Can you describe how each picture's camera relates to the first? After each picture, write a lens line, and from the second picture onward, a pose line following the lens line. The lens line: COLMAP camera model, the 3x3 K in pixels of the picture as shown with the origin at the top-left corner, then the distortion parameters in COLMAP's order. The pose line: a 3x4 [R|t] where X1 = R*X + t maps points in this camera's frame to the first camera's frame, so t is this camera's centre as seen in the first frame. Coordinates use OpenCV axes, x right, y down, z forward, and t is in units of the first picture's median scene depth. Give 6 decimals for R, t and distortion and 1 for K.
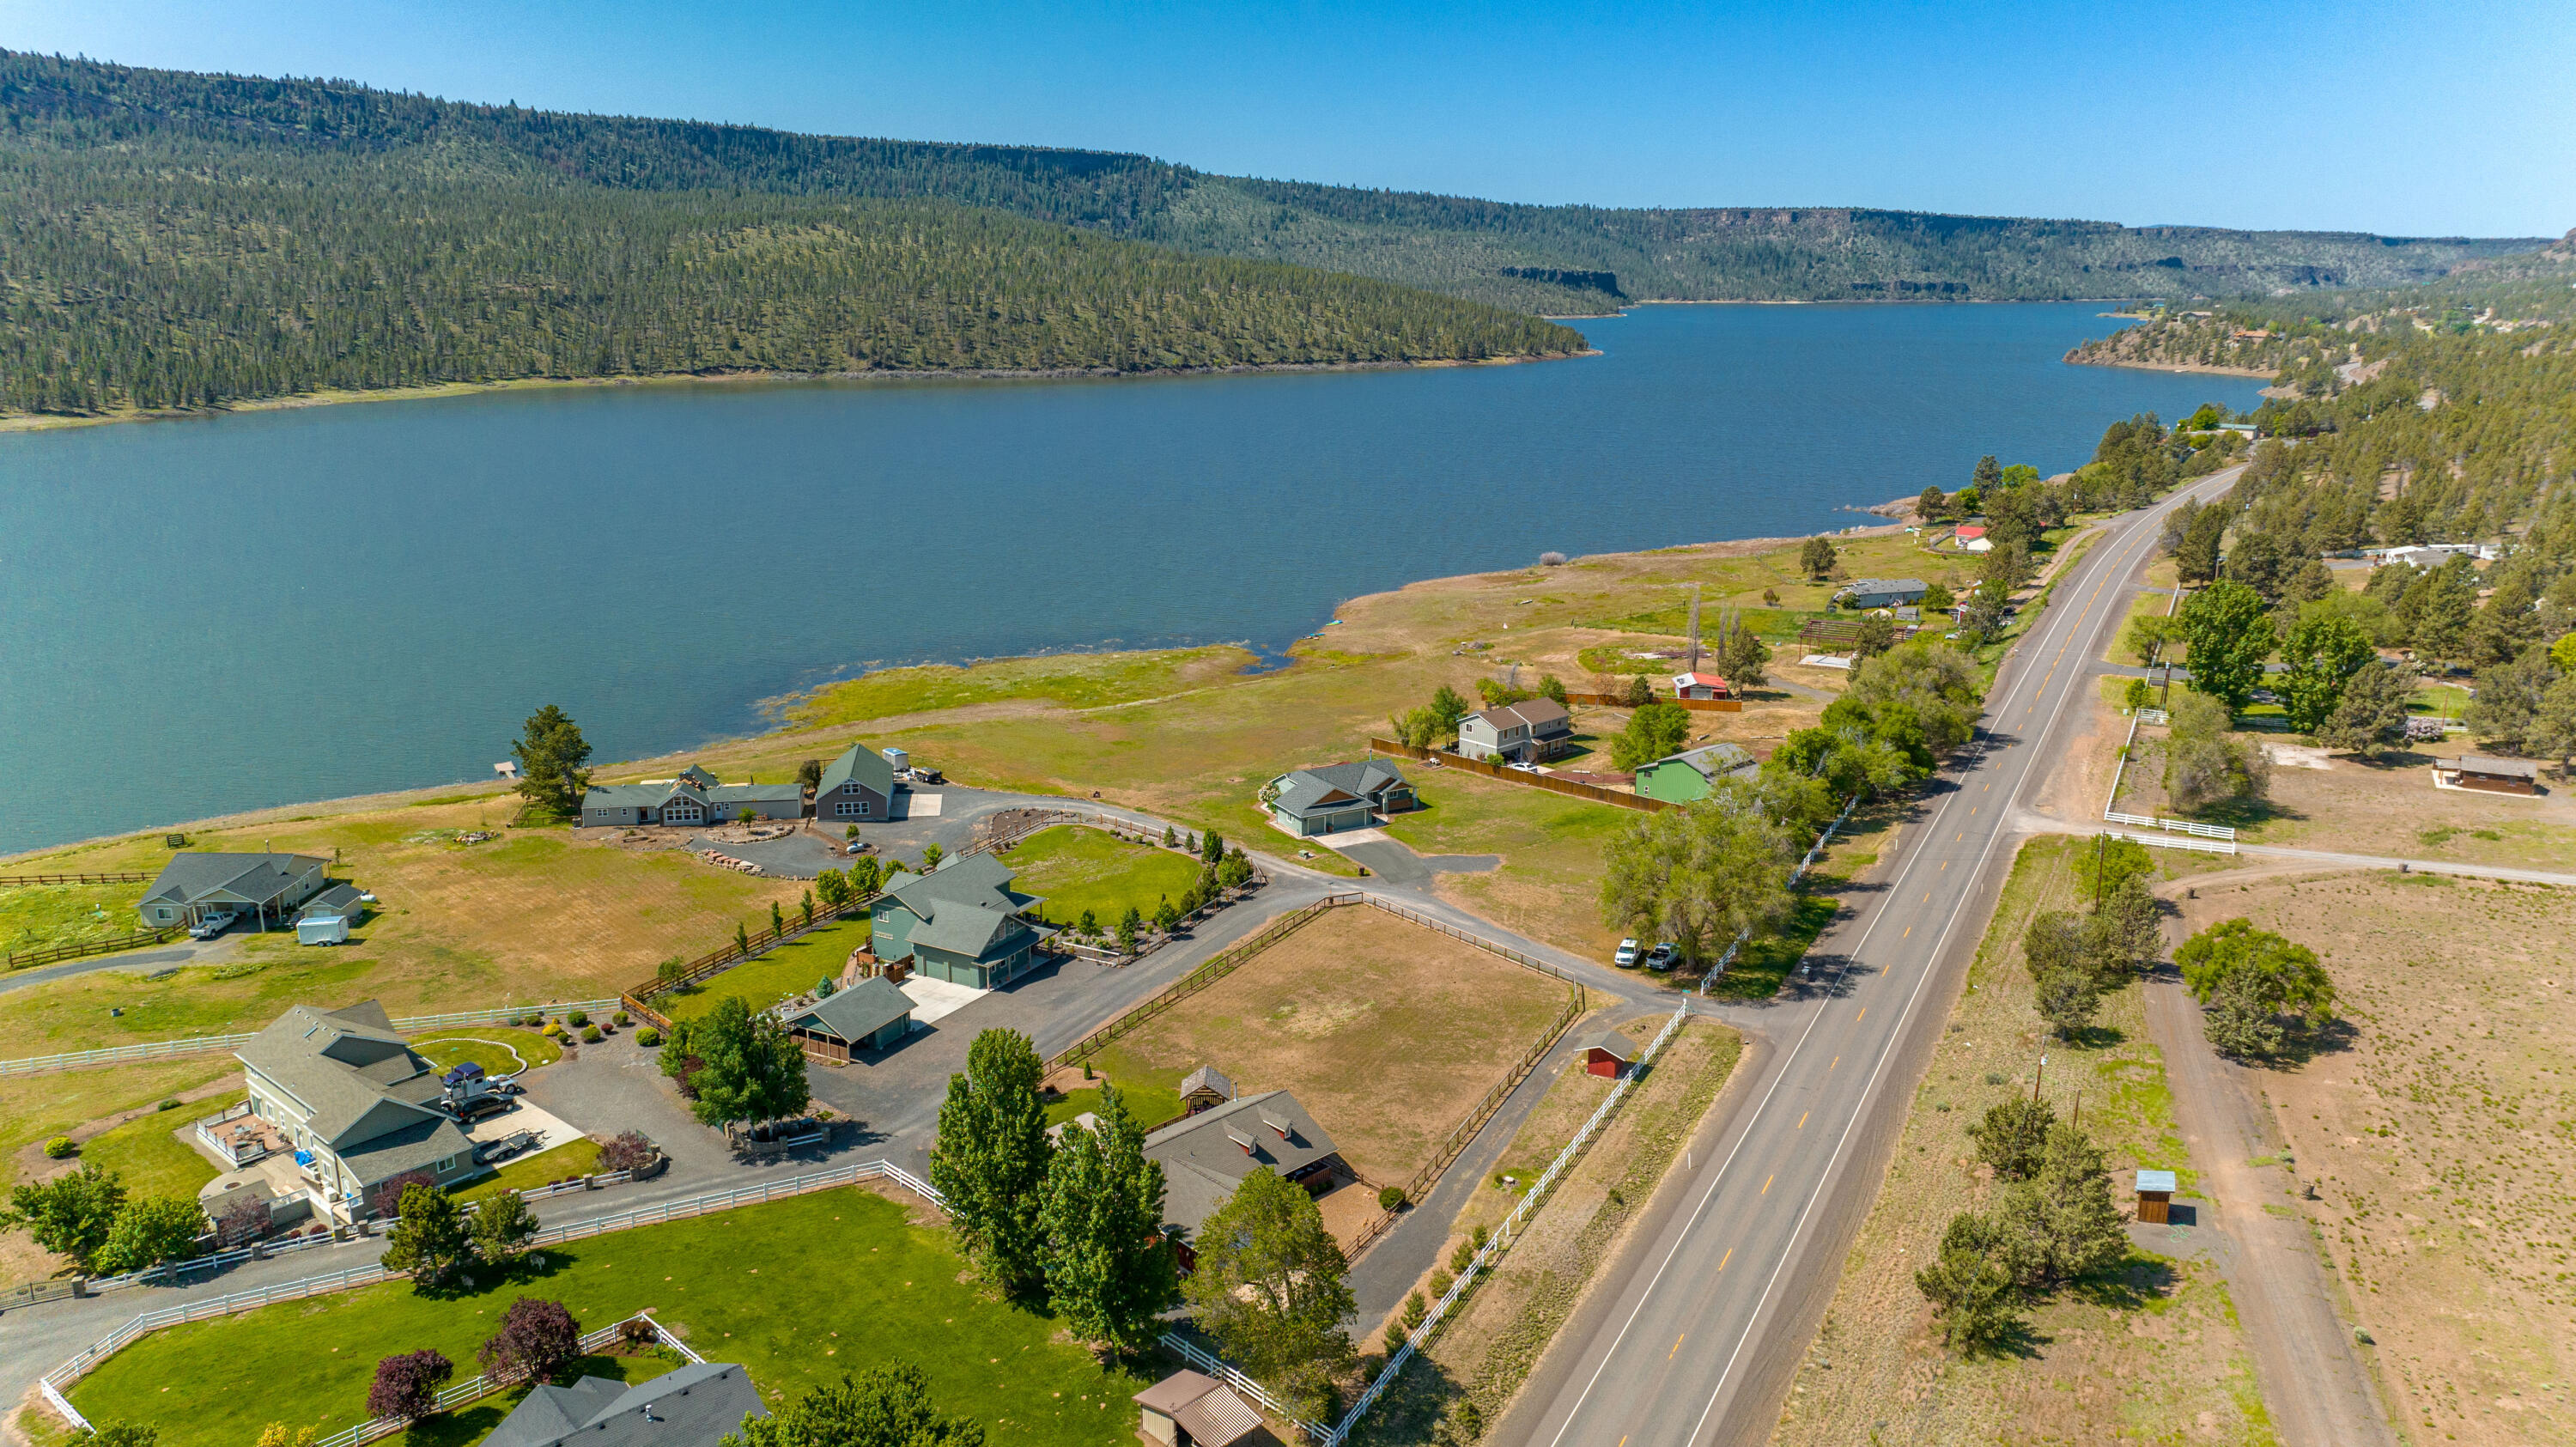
lens RADIAL K [[1806.3, 0, 1288.0], [0, 1806.3, 723.5], [0, 0, 1]] dist [-0.036794, 0.037279]
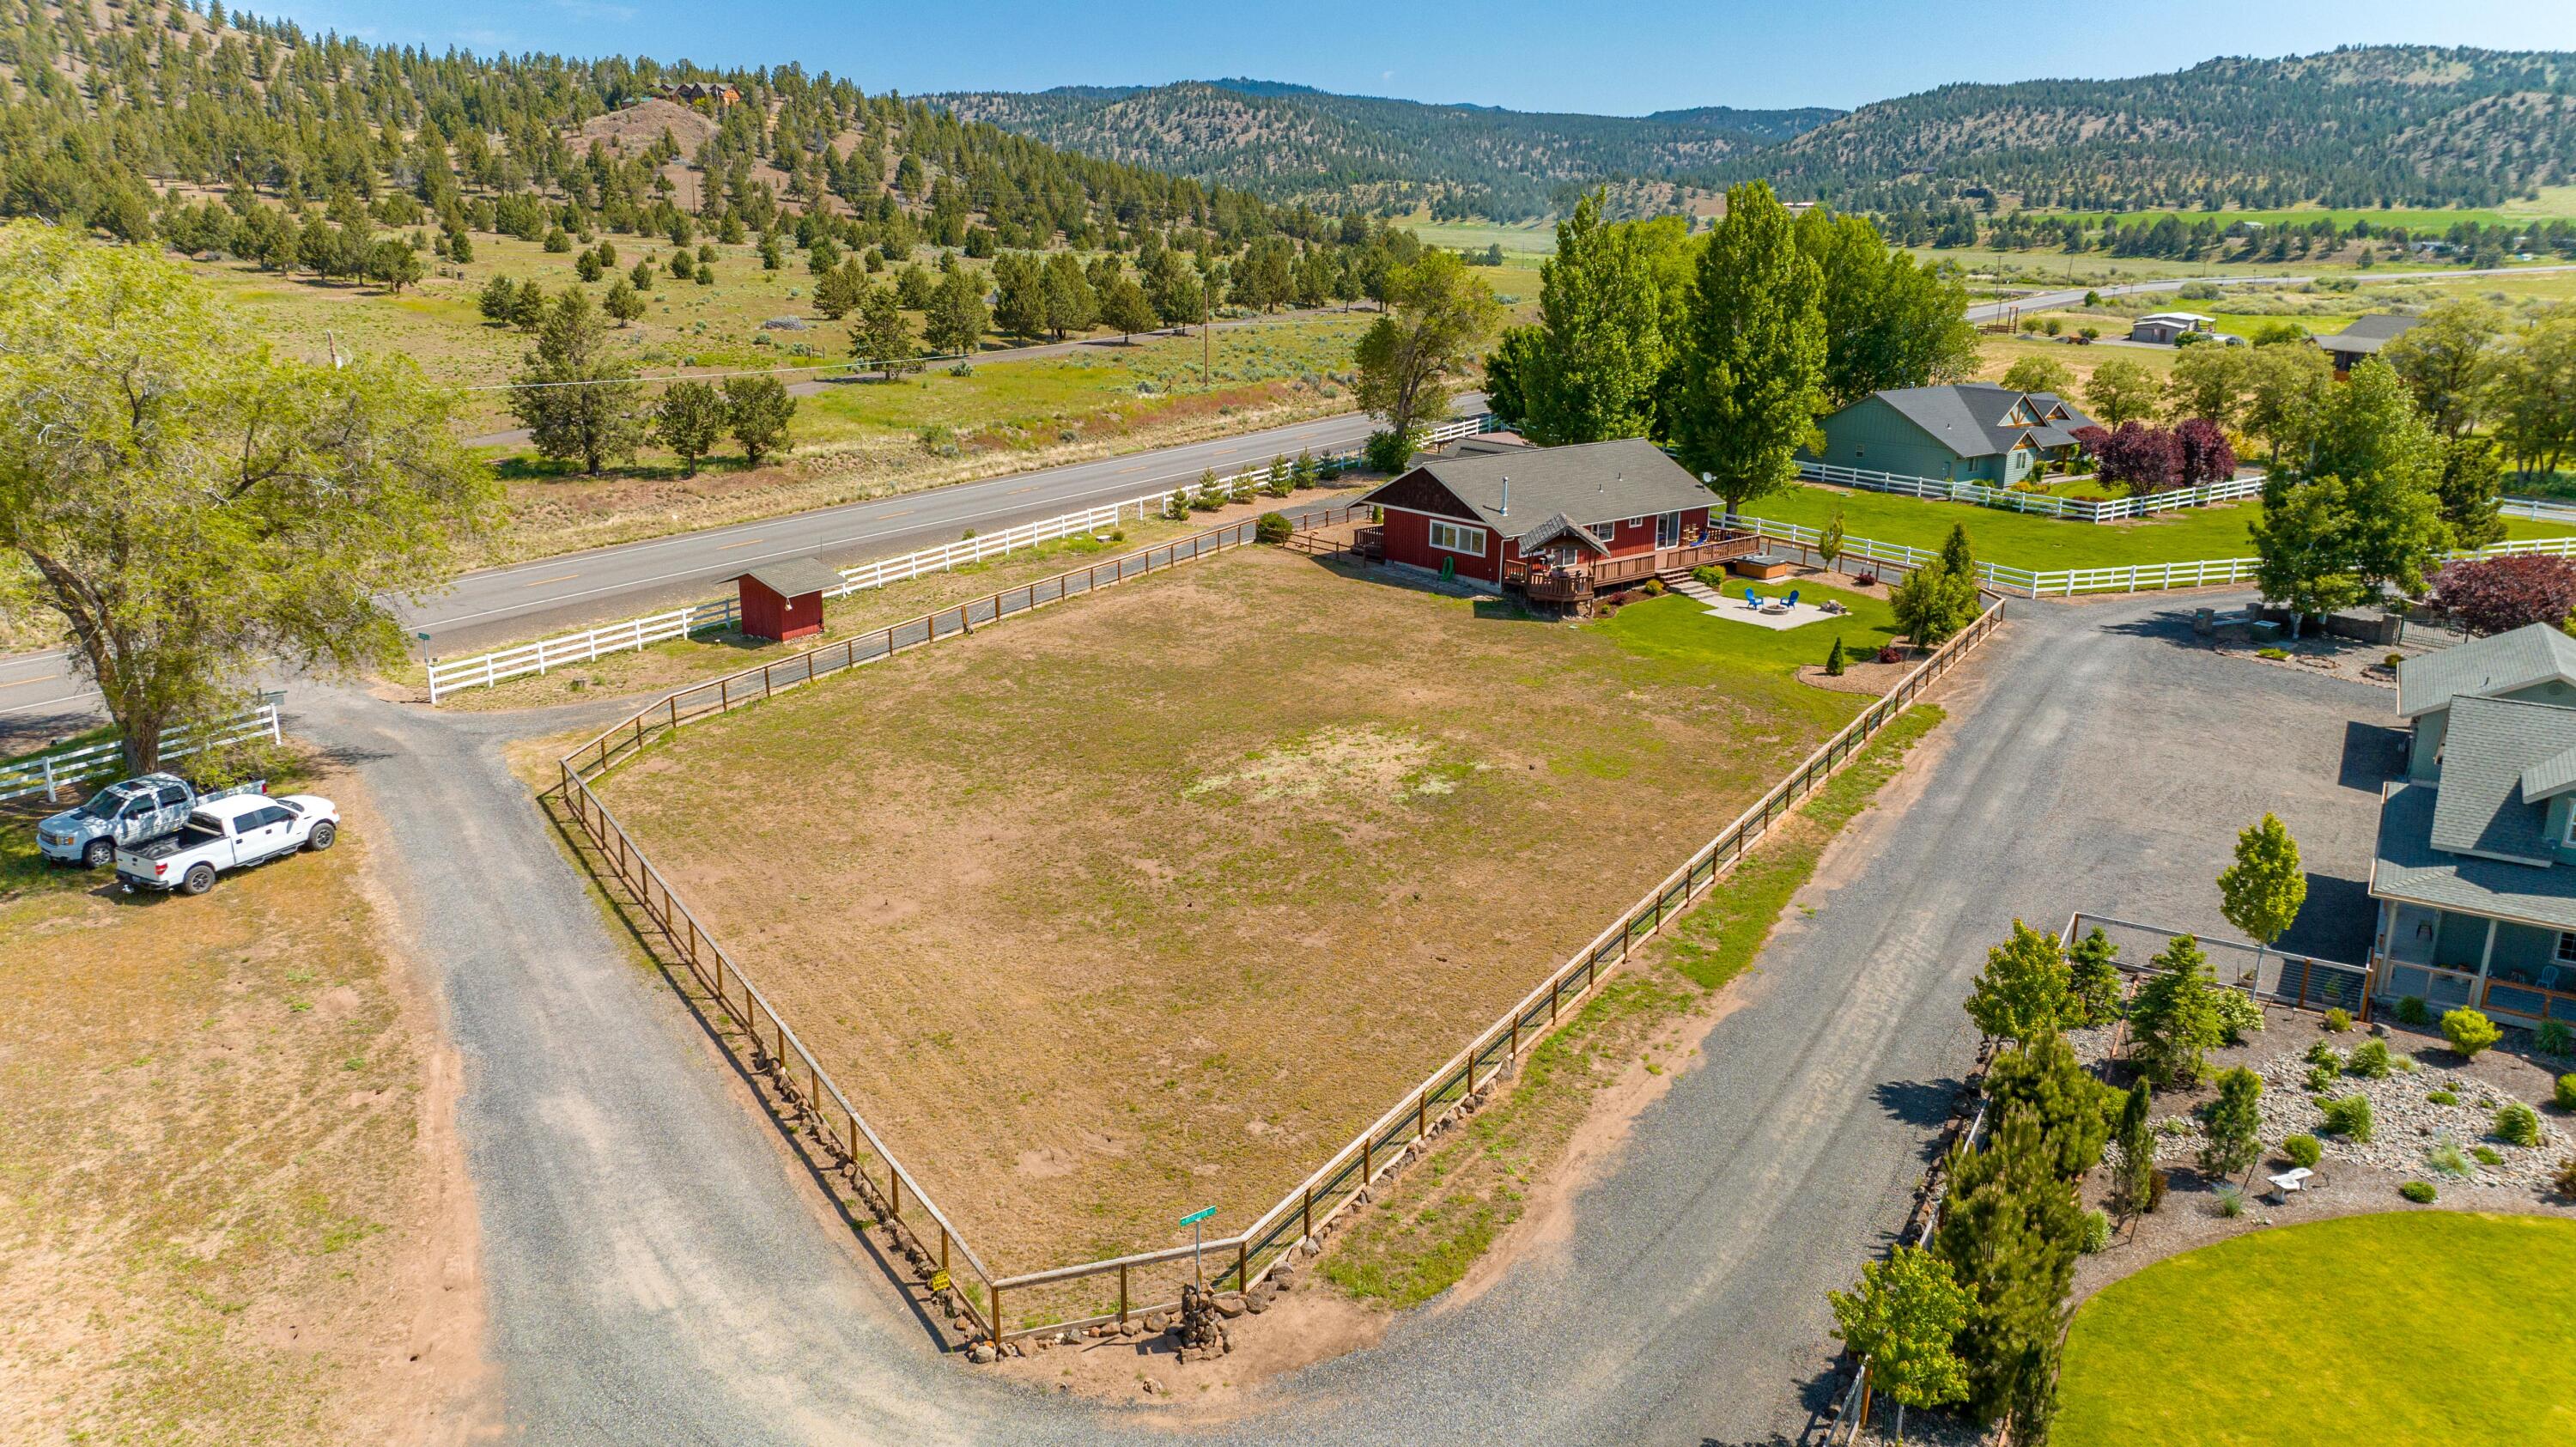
lens RADIAL K [[1810.2, 0, 1289.3], [0, 1810.2, 723.7], [0, 0, 1]] dist [-0.056392, 0.071043]
pose [[-0.998514, -0.024224, 0.048812, 0.001331], [0.003643, 0.864076, 0.503349, -0.004267], [-0.054371, 0.502778, -0.862704, 0.168624]]
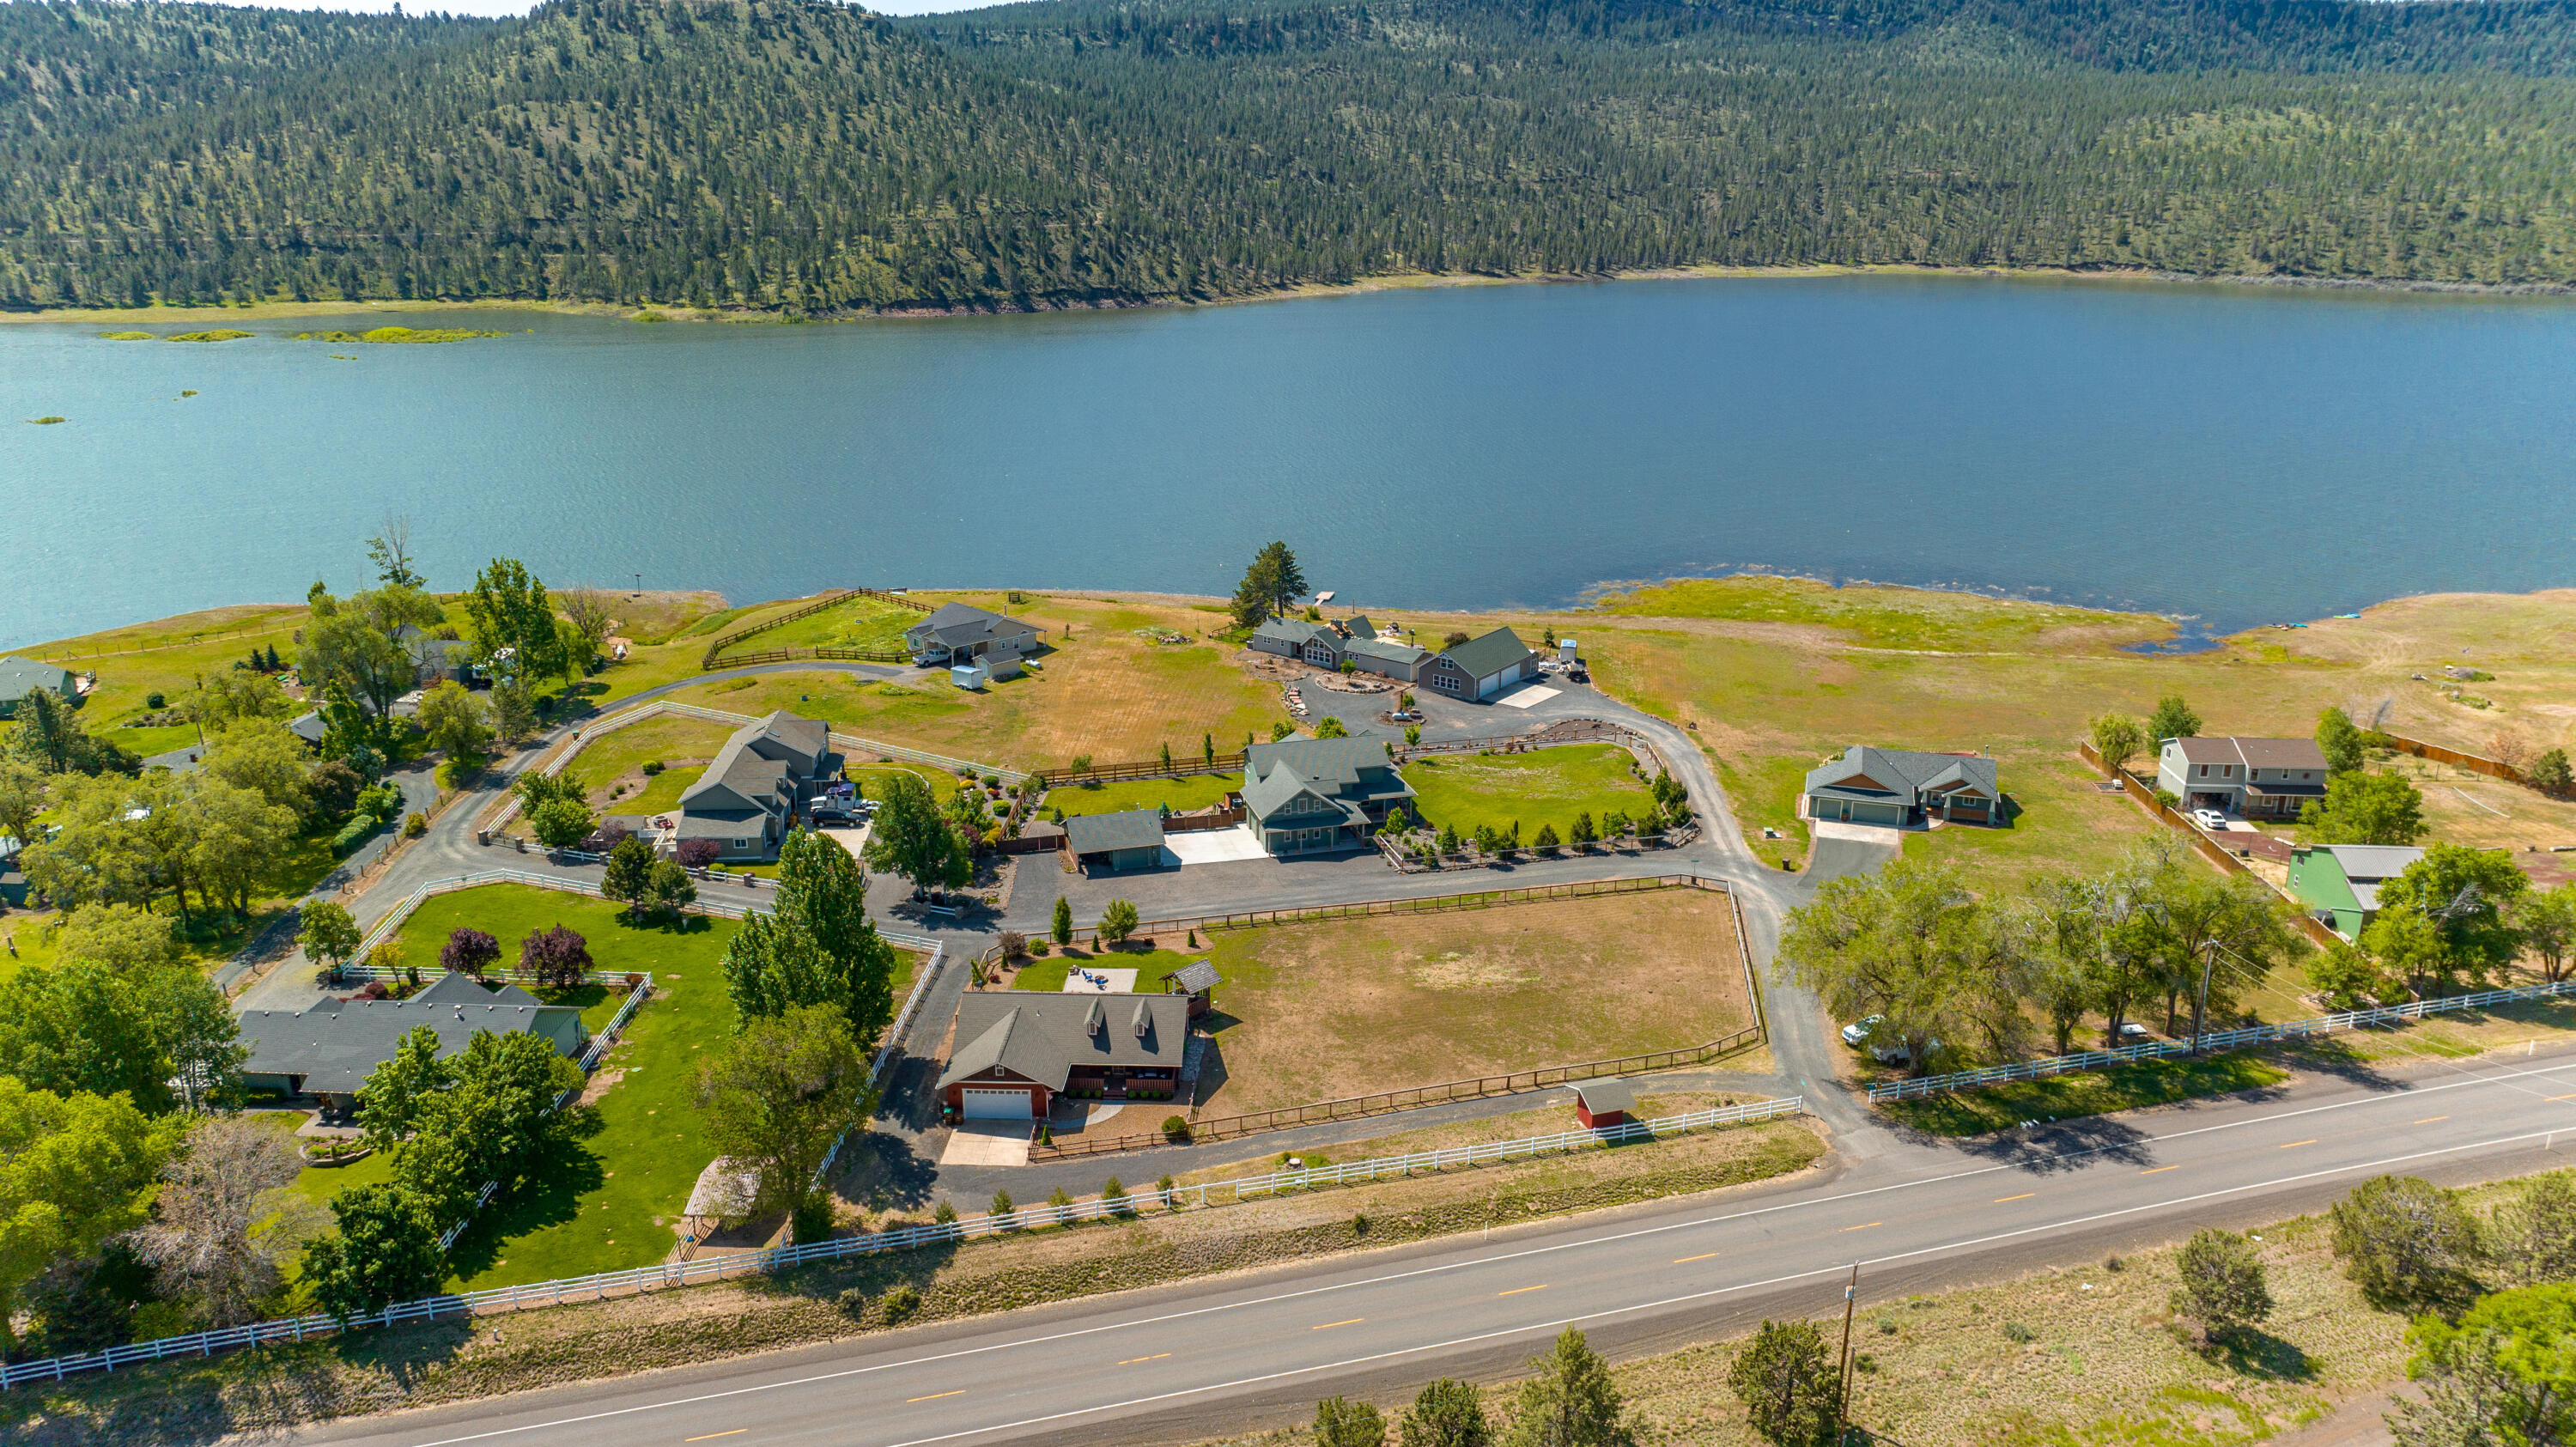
lens RADIAL K [[1810.2, 0, 1289.3], [0, 1810.2, 723.7], [0, 0, 1]] dist [-0.056392, 0.071043]
pose [[0.697590, 0.218800, -0.682272, 0.071450], [-0.178435, 0.975283, 0.130326, -0.008507], [0.693923, 0.030827, 0.719389, 0.034053]]
